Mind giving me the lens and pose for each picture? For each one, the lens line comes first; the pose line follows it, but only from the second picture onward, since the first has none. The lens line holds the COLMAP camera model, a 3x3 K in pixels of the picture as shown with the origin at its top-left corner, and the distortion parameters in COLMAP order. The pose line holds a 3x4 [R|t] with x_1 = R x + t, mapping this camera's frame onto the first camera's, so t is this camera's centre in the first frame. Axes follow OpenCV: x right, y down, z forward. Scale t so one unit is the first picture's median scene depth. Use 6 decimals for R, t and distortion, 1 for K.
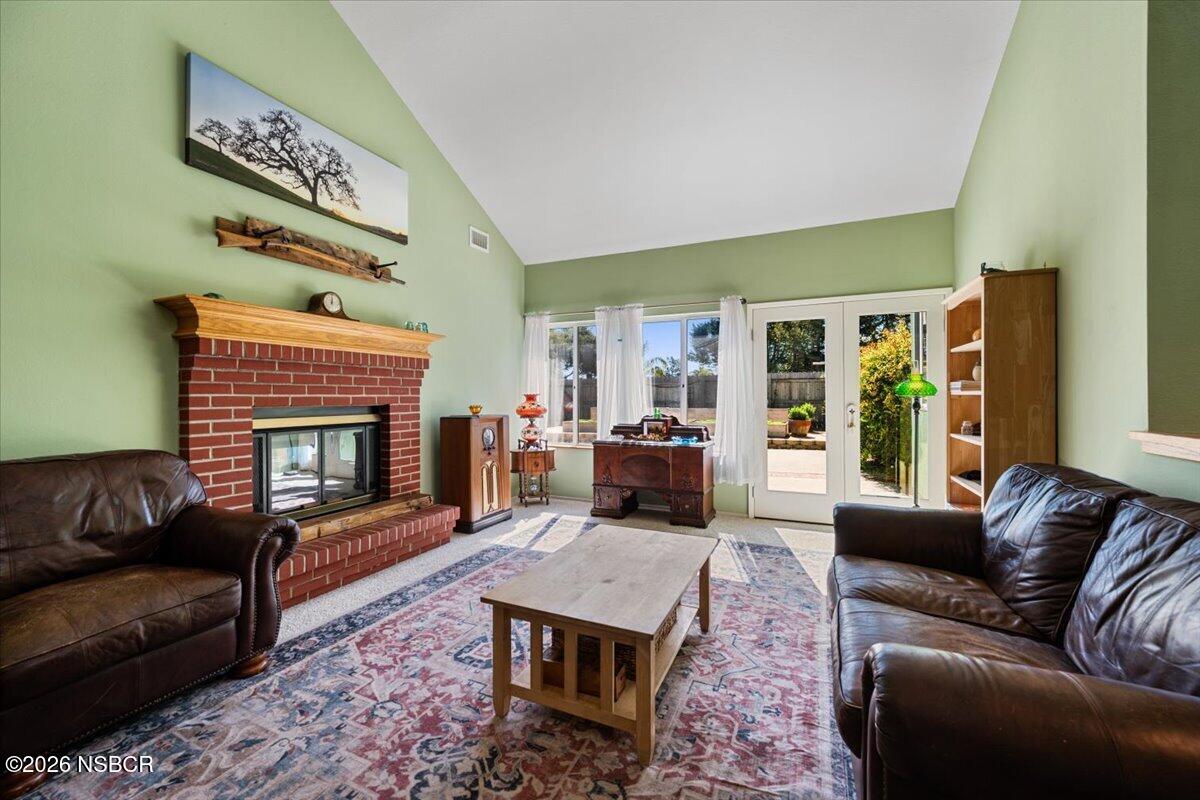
lens RADIAL K [[467.3, 0, 602.3], [0, 467.3, 401.8], [0, 0, 1]] dist [-0.000621, -0.000163]
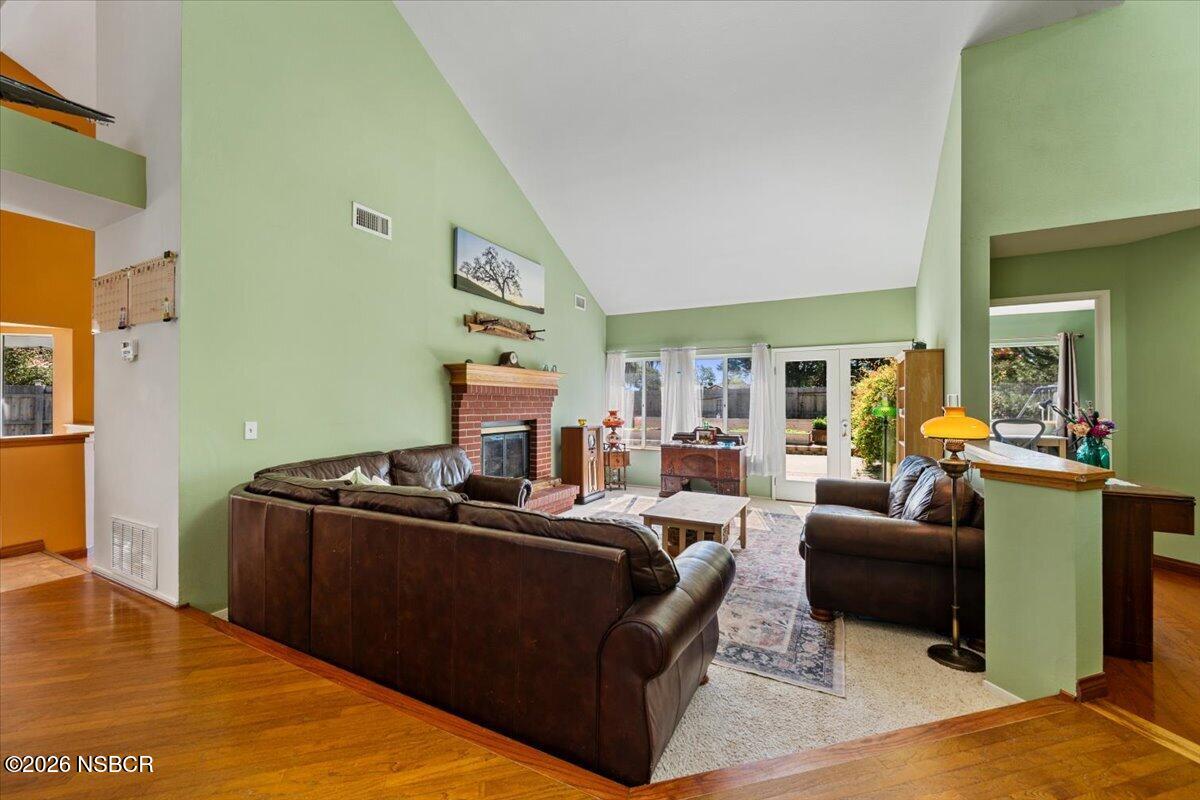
lens RADIAL K [[467.3, 0, 602.3], [0, 467.3, 401.8], [0, 0, 1]] dist [-0.000621, -0.000163]
pose [[0.998187, 0.005693, -0.059922, -0.126940], [-0.006541, 0.999881, -0.013972, -0.028021], [0.059835, 0.014338, 0.998105, -0.487377]]
